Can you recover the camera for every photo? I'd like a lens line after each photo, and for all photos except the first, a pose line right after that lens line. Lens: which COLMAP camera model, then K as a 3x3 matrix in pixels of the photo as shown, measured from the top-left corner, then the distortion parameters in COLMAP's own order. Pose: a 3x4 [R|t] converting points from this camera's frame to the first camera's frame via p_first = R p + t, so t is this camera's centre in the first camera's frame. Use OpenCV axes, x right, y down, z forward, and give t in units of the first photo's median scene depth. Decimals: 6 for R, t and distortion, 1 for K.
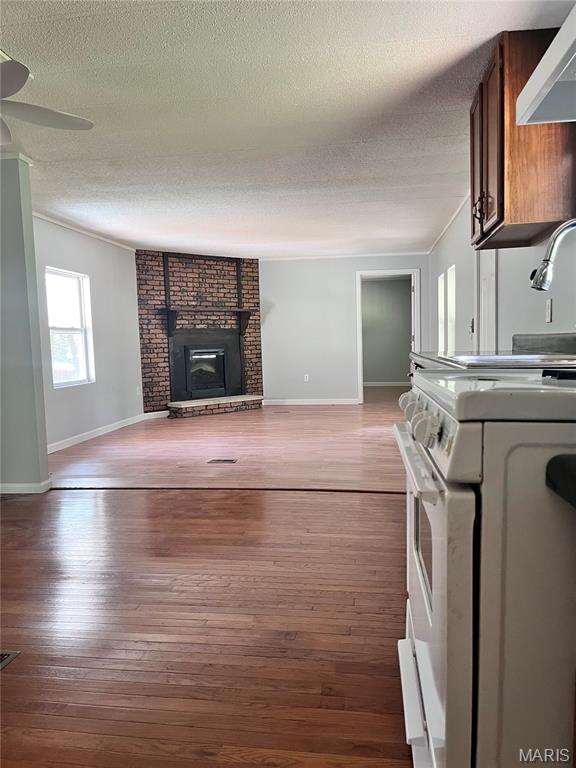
lens RADIAL K [[589.6, 0, 291.0], [0, 589.6, 387.3], [0, 0, 1]] dist [0.047920, -0.055291]
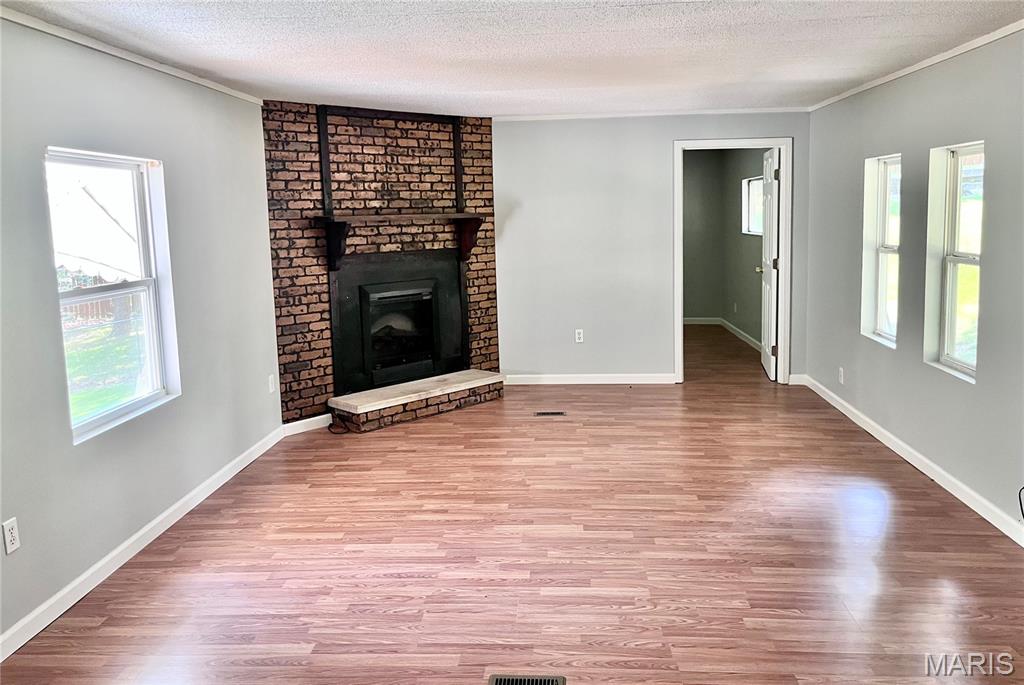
lens RADIAL K [[786.7, 0, 511.4], [0, 786.7, 297.2], [0, 0, 1]] dist [0.035554, -0.005630]
pose [[0.997939, -0.007189, 0.063762, -0.091479], [0.005558, 0.999654, 0.025707, -0.078110], [-0.063924, -0.025300, 0.997634, 0.301606]]
